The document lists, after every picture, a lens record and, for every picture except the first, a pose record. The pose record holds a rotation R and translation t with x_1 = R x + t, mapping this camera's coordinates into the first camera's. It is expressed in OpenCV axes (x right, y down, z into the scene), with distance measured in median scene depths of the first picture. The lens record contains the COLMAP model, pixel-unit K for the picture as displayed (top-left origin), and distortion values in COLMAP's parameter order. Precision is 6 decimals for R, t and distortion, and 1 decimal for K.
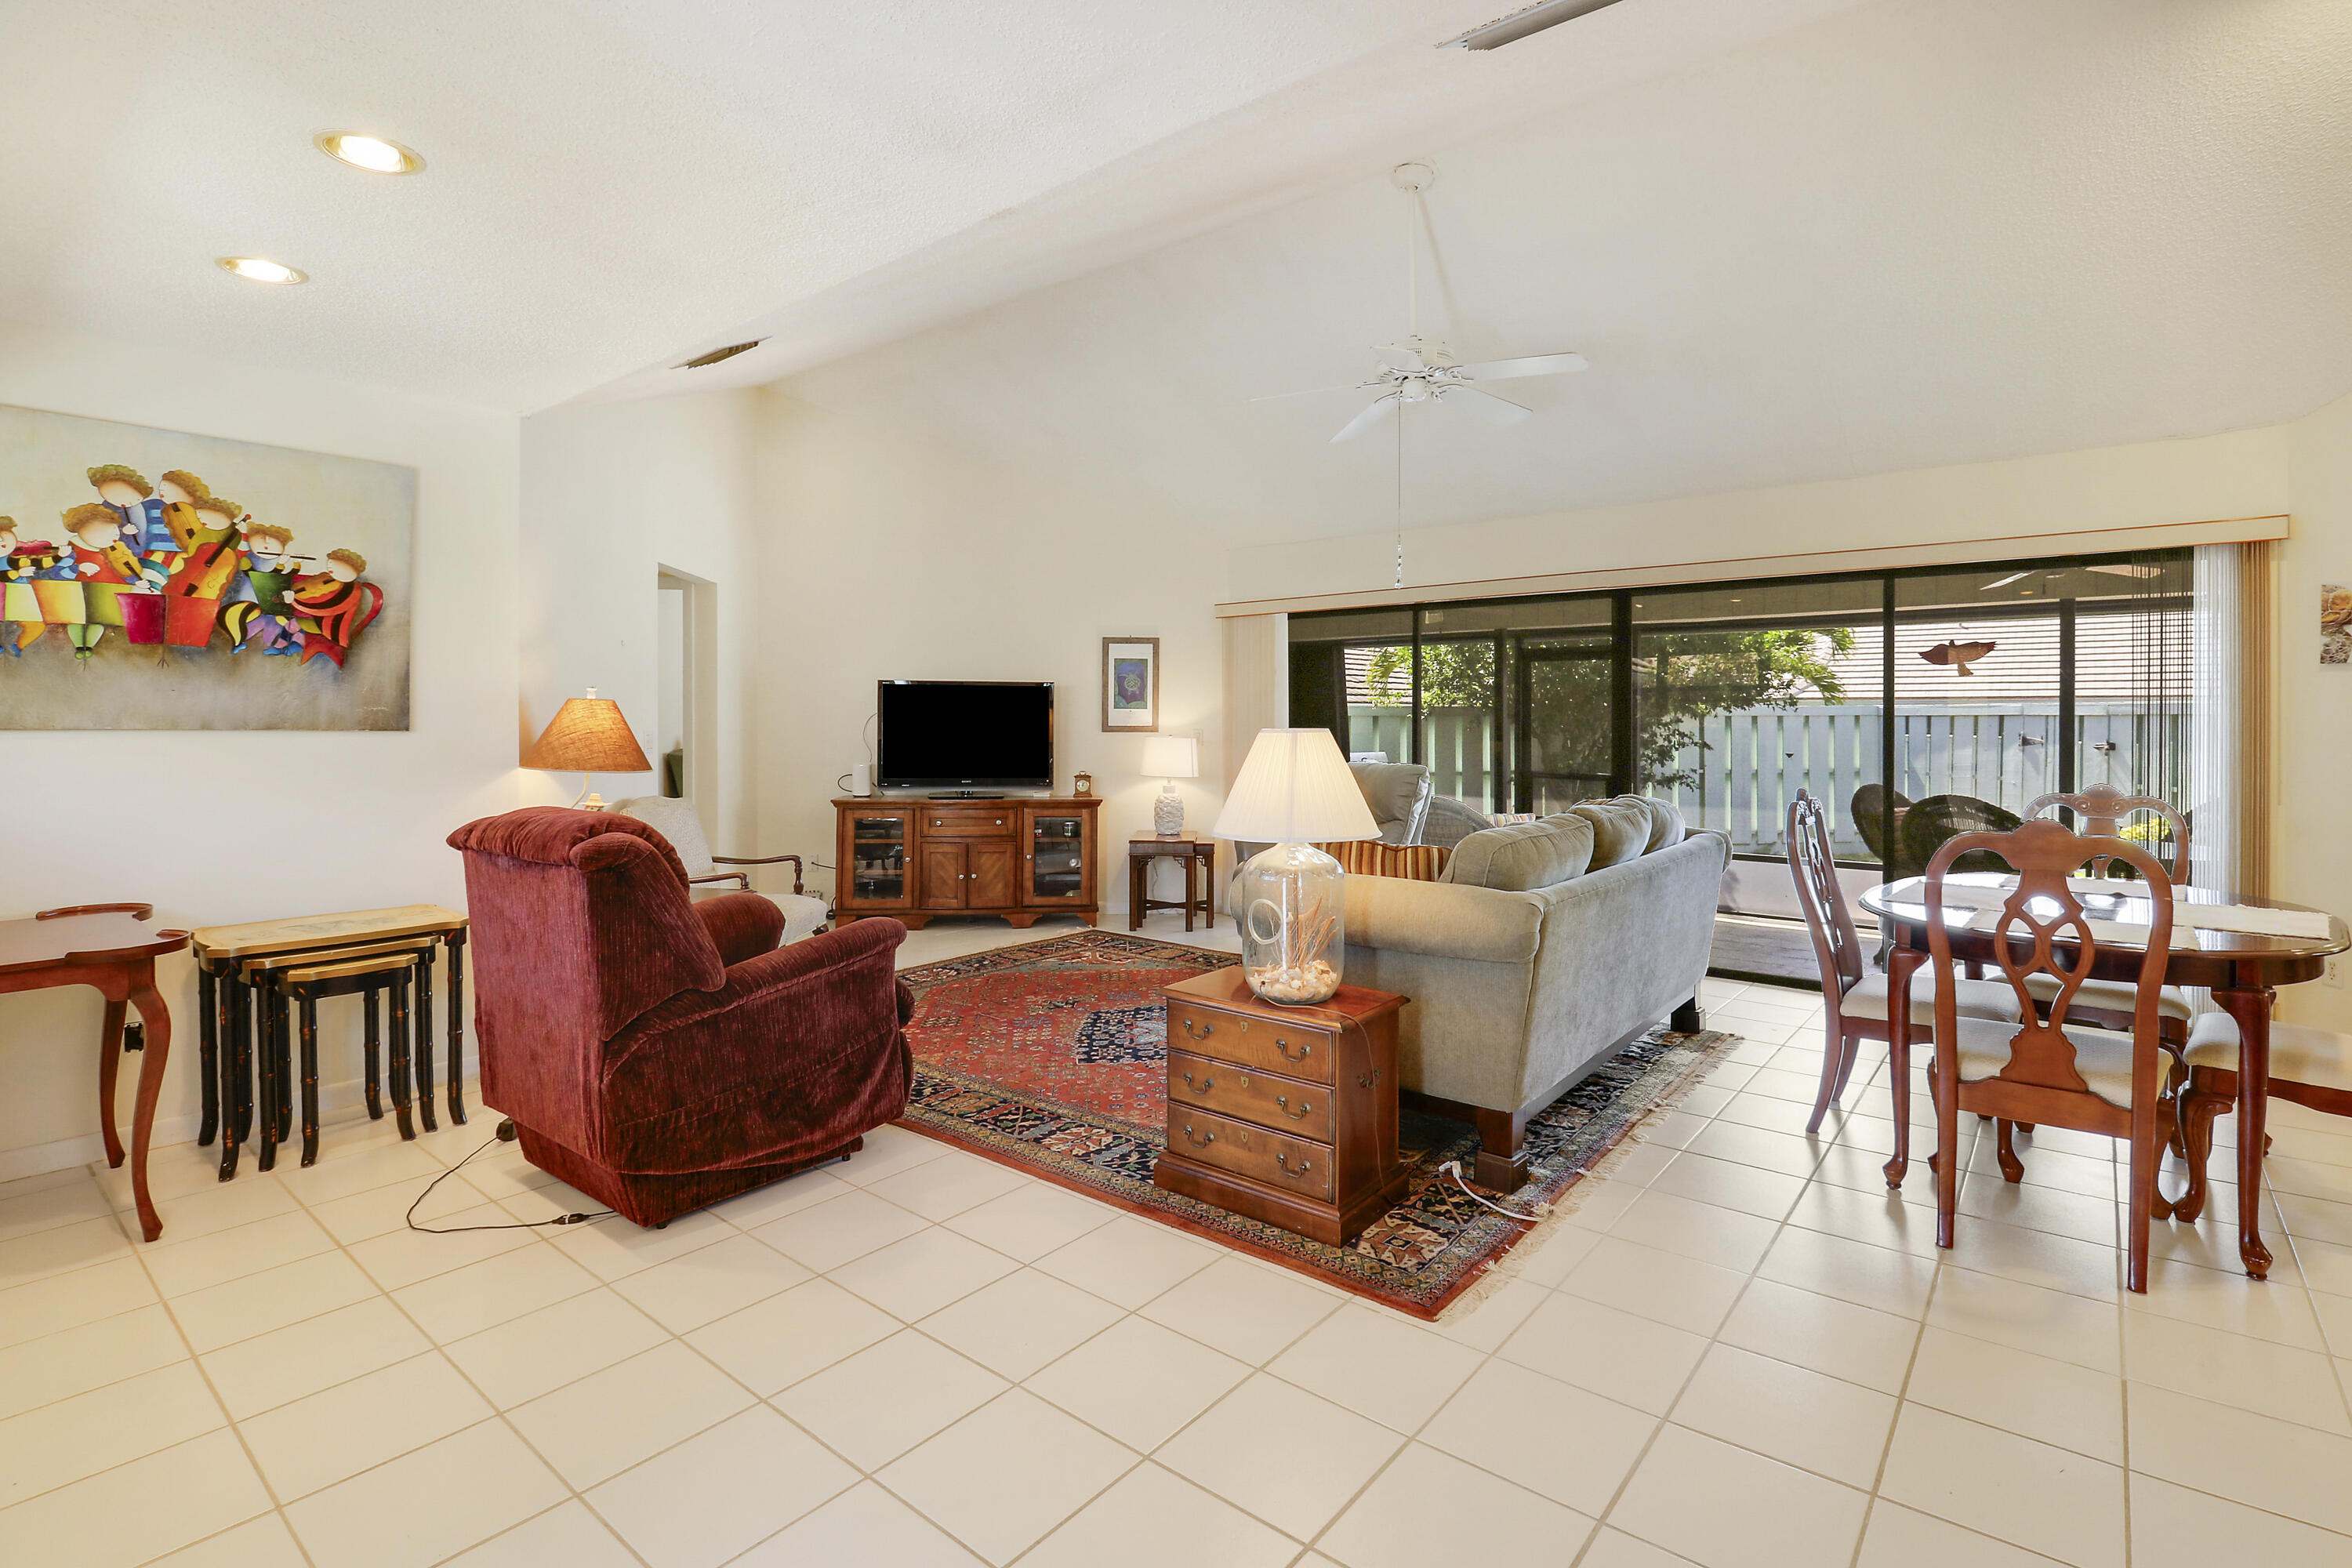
lens RADIAL K [[1125.5, 0, 1192.1], [0, 1125.5, 740.7], [0, 0, 1]] dist [0.001171, -0.013610]
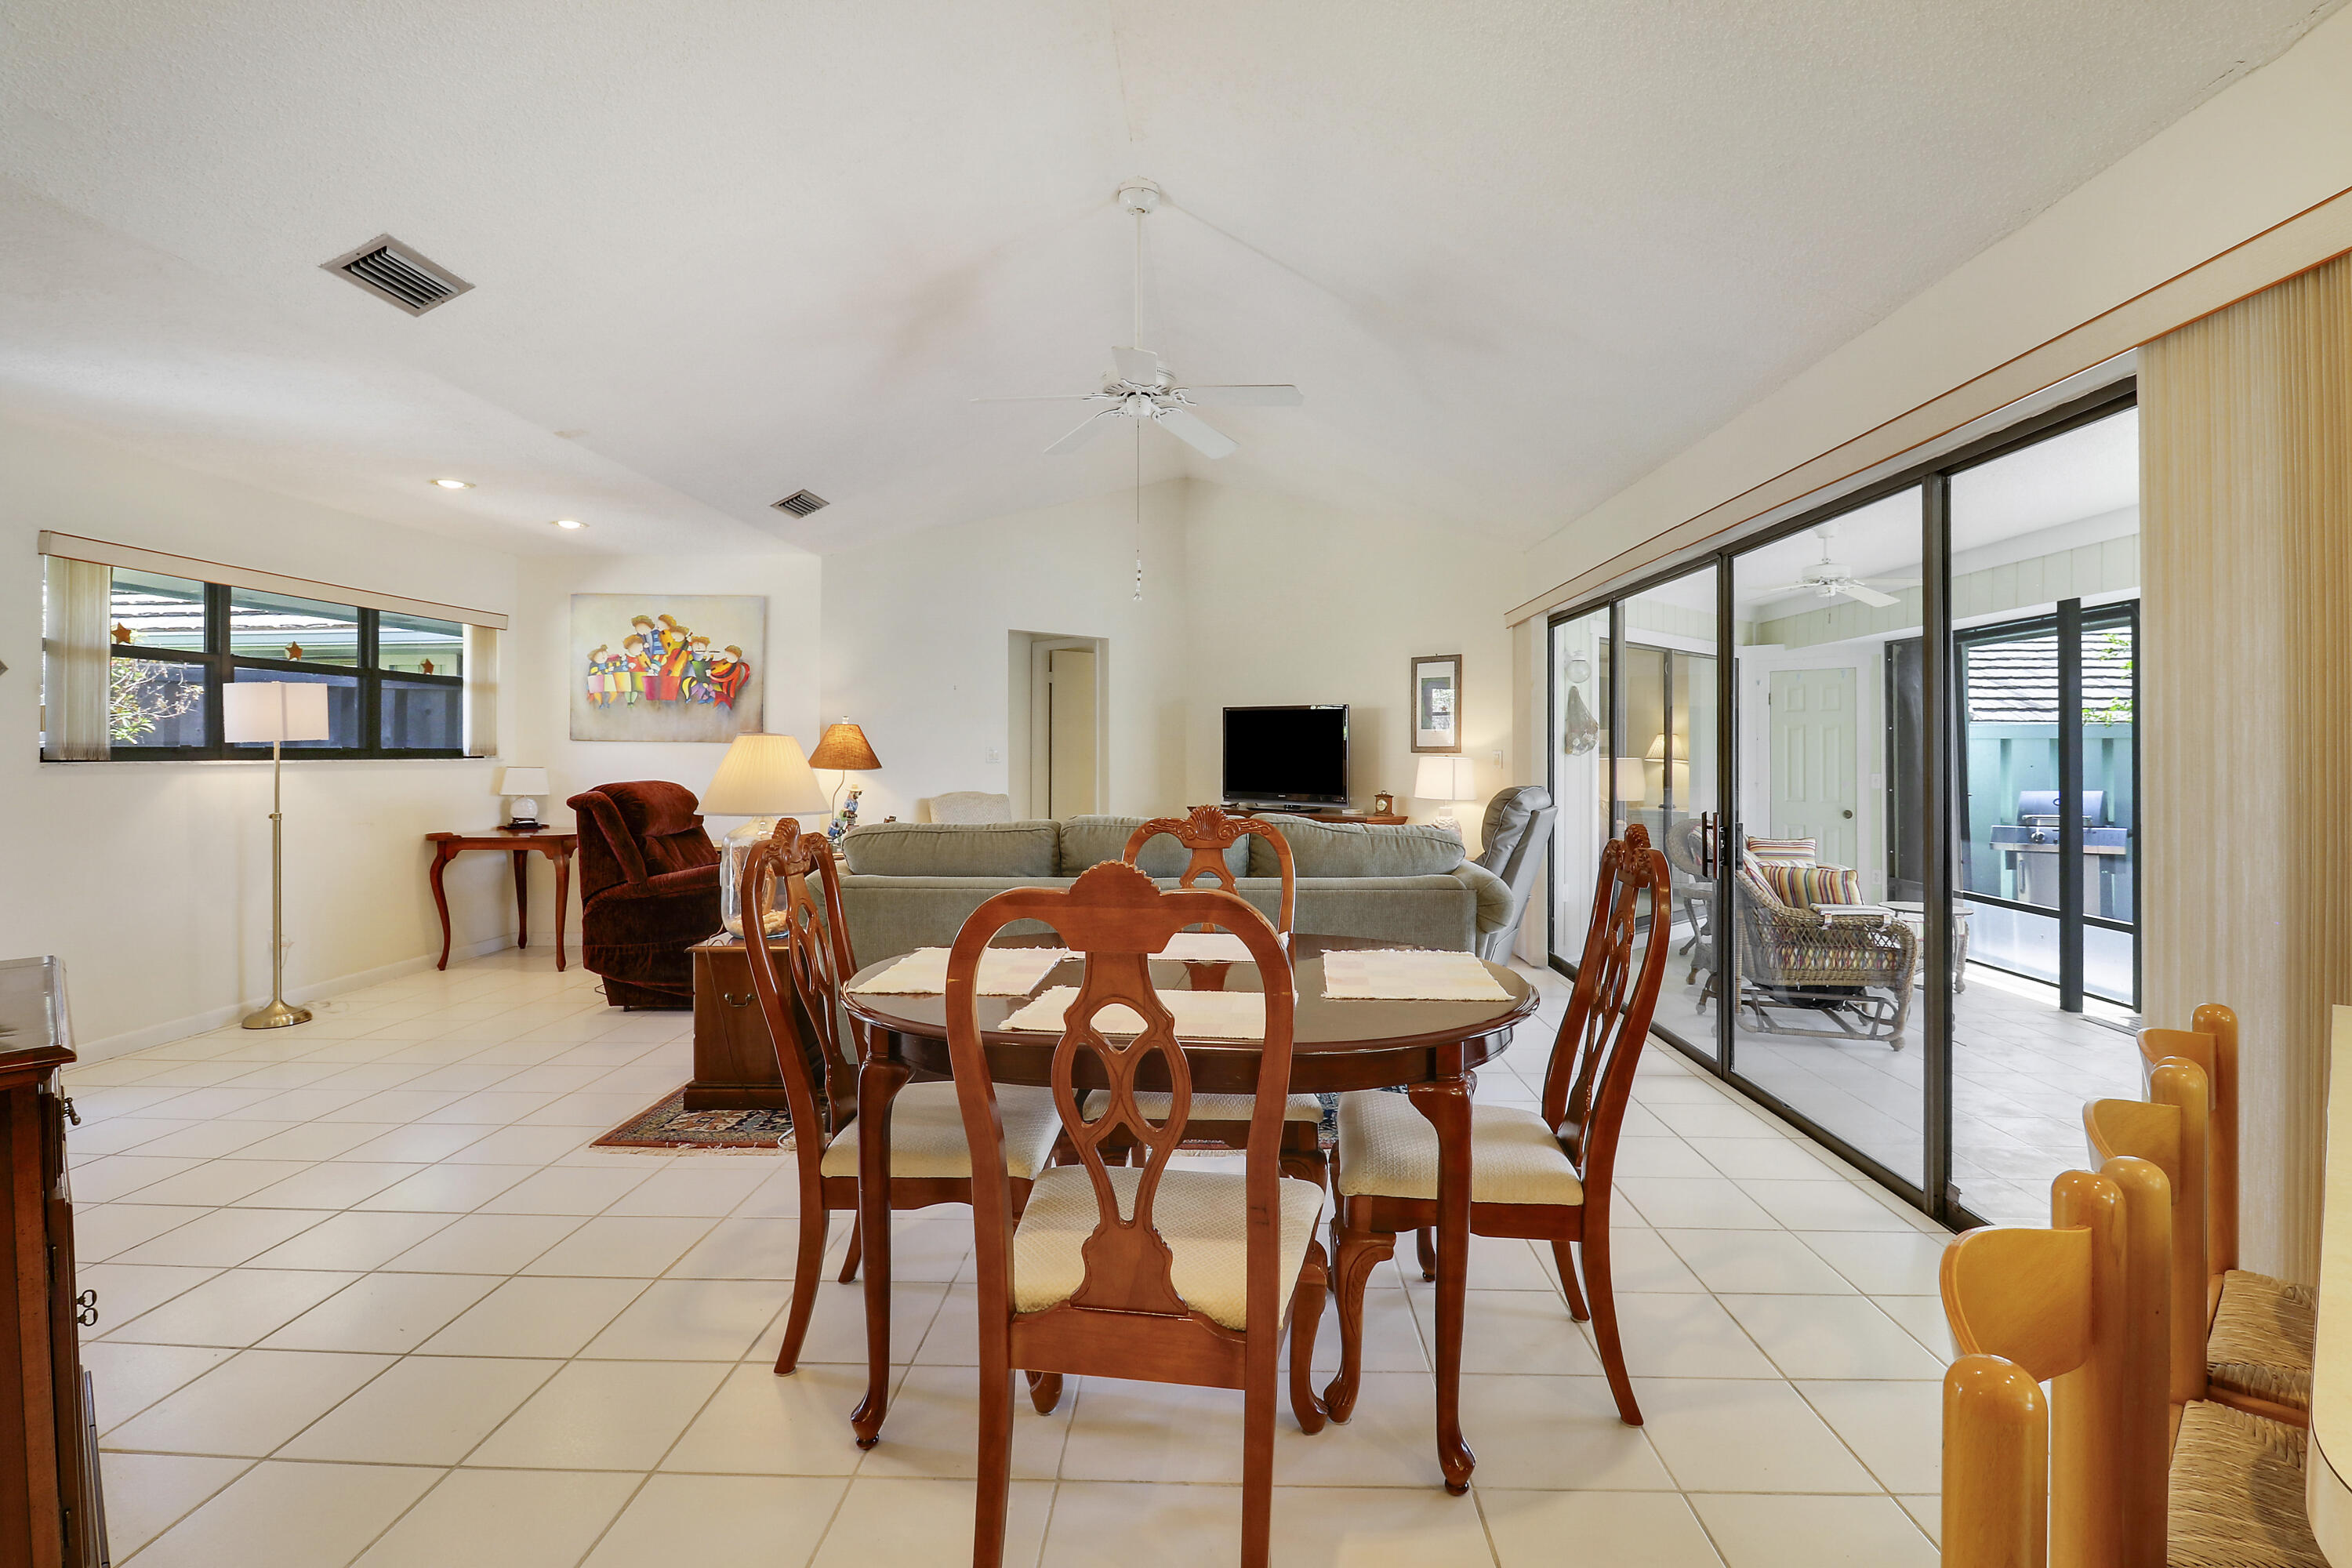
lens RADIAL K [[1125.5, 0, 1192.1], [0, 1125.5, 740.7], [0, 0, 1]] dist [0.001171, -0.013610]
pose [[0.607762, -0.004841, -0.794105, 1.085472], [-0.018184, 0.999634, -0.020011, 0.009776], [0.793911, 0.026602, 0.607451, 0.435533]]
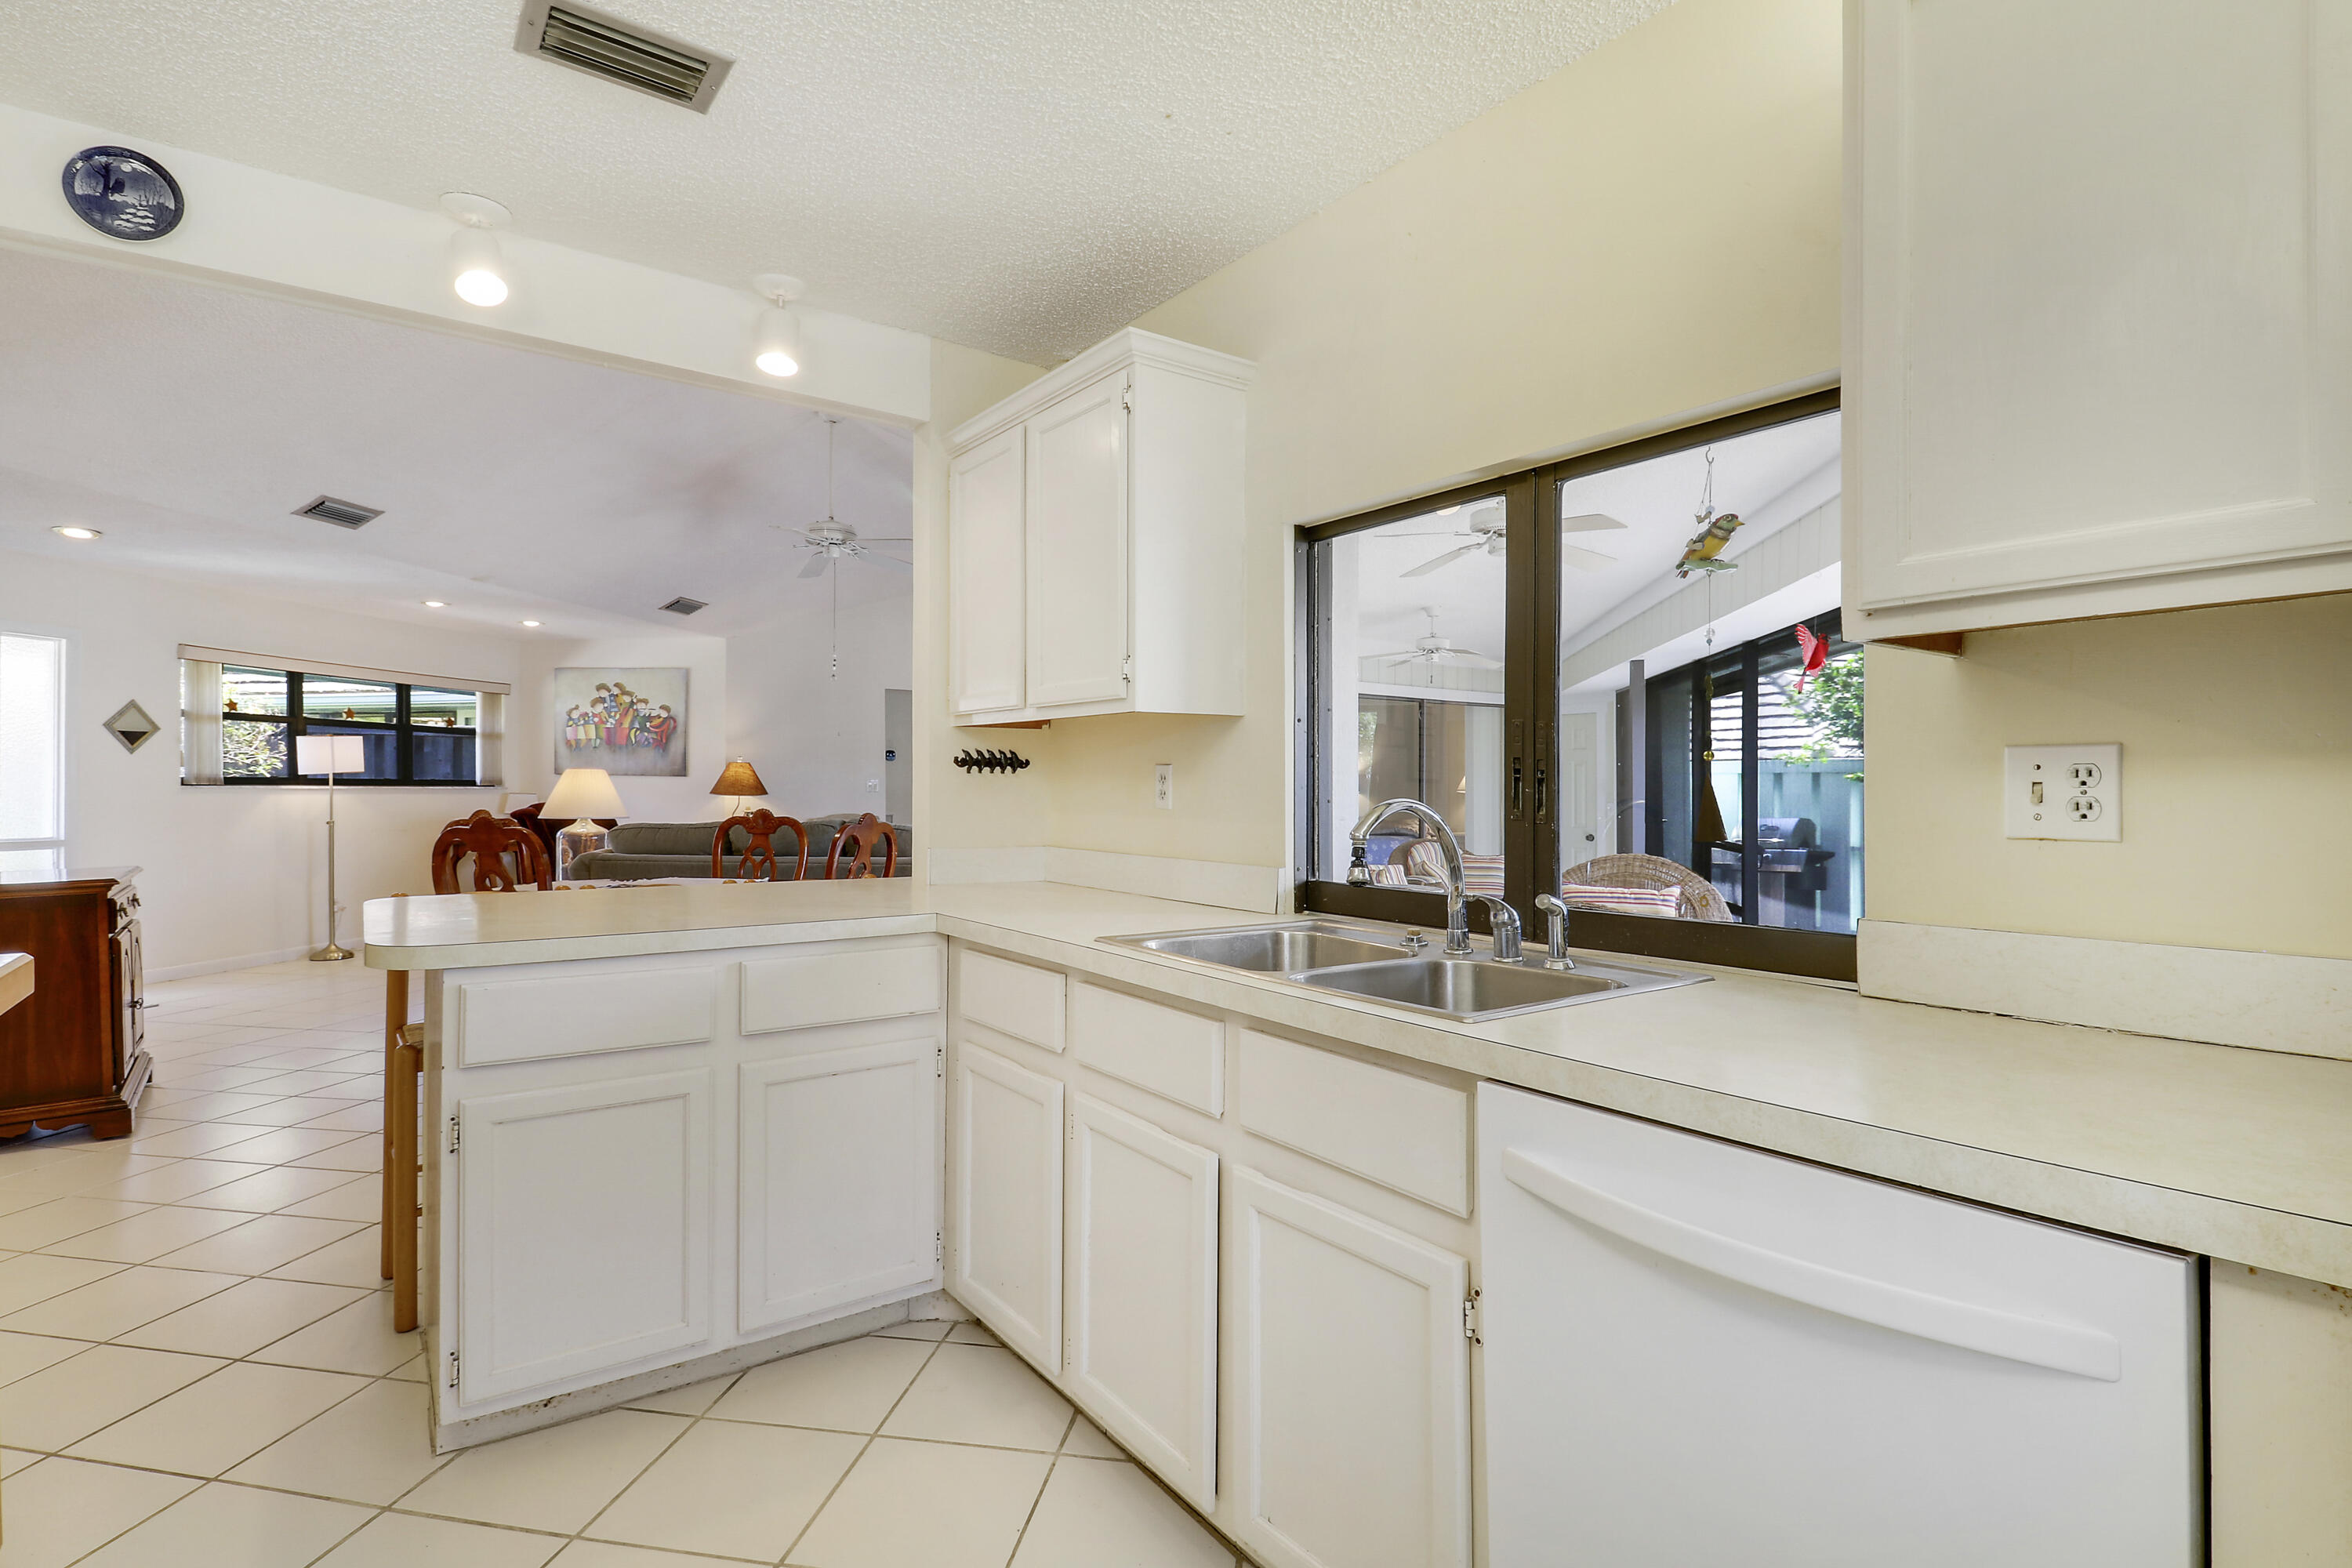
lens RADIAL K [[1112.7, 0, 1182.9], [0, 1112.7, 786.4], [0, 0, 1]] dist [0.003668, -0.012580]
pose [[0.514667, 0.000448, -0.857390, 1.836391], [-0.020265, 0.999727, -0.011642, 0.018227], [0.857151, 0.023367, 0.514535, 0.653047]]
